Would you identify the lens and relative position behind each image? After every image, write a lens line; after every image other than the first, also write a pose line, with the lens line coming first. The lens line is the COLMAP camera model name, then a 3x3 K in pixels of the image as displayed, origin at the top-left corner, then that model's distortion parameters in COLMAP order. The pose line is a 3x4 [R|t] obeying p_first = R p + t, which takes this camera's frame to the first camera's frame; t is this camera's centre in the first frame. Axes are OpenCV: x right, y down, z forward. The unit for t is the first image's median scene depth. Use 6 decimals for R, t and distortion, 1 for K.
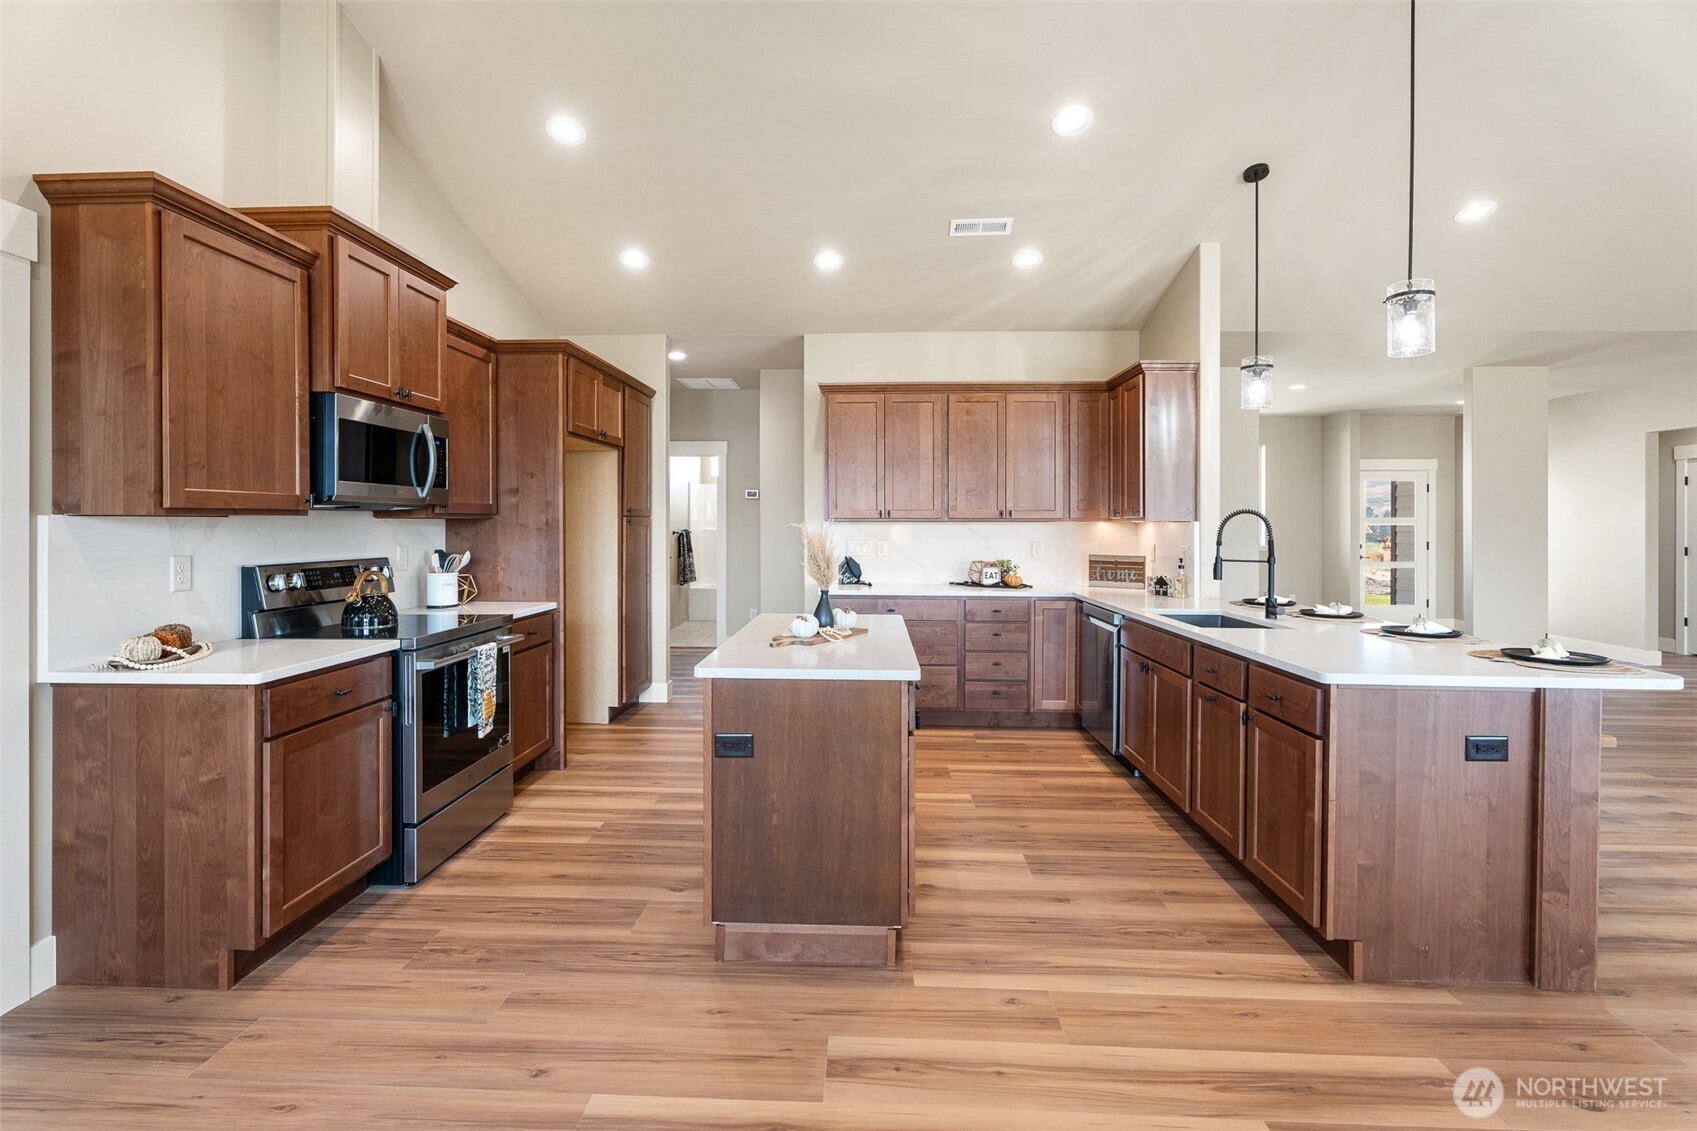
lens RADIAL K [[763.8, 0, 844.4], [0, 763.8, 522.4], [0, 0, 1]] dist [-0.000849, 0.000436]
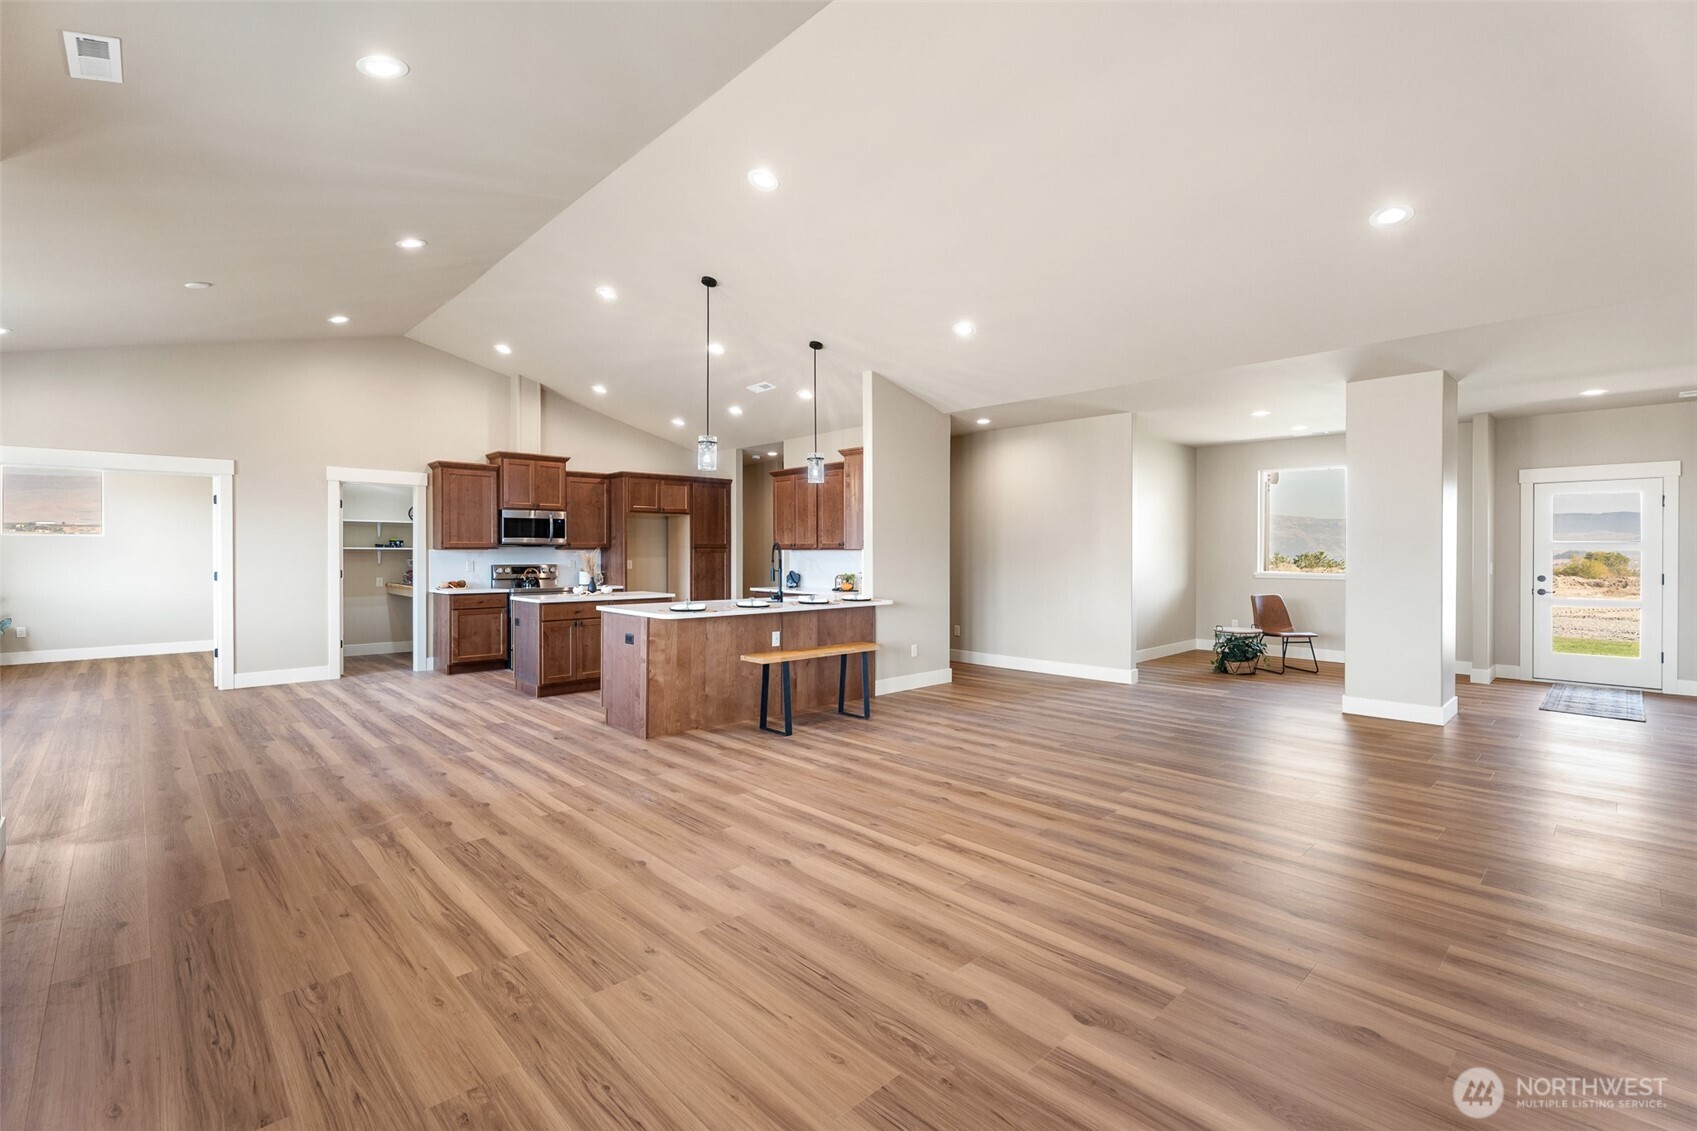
lens RADIAL K [[751.9, 0, 848.5], [0, 751.9, 565.5], [0, 0, 1]] dist [0.000552, 0.000017]
pose [[0.720819, 0.009720, -0.693056, 2.491643], [0.002779, 0.999853, 0.016913, 0.009714], [0.693118, -0.014117, 0.720686, -0.233663]]
